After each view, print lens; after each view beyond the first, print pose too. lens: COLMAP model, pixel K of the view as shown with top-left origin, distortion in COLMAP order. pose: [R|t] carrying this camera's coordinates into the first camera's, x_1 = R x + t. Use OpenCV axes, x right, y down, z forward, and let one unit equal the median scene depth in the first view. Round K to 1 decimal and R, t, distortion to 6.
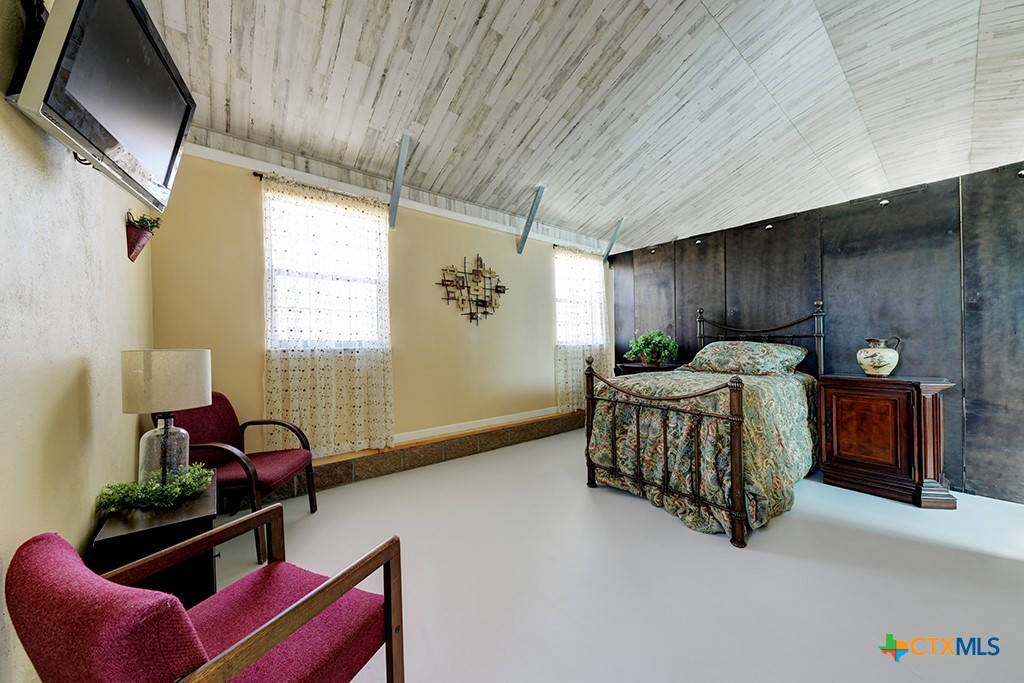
lens RADIAL K [[358.1, 0, 511.4], [0, 358.1, 345.2], [0, 0, 1]] dist [0.002032, -0.000005]
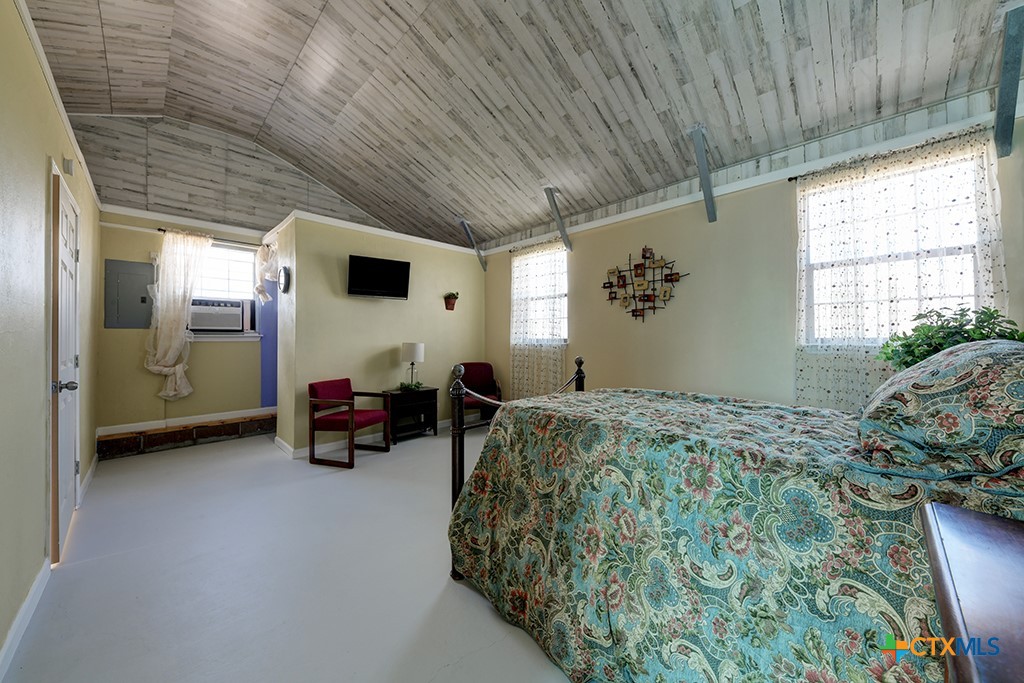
lens RADIAL K [[358.1, 0, 511.4], [0, 358.1, 335.9], [0, 0, 1]] dist [0.002032, -0.000005]
pose [[0.096641, -0.008100, -0.995286, 0.840750], [-0.010187, 0.999906, -0.009127, -0.007979], [0.995267, 0.011021, 0.096550, 0.596060]]
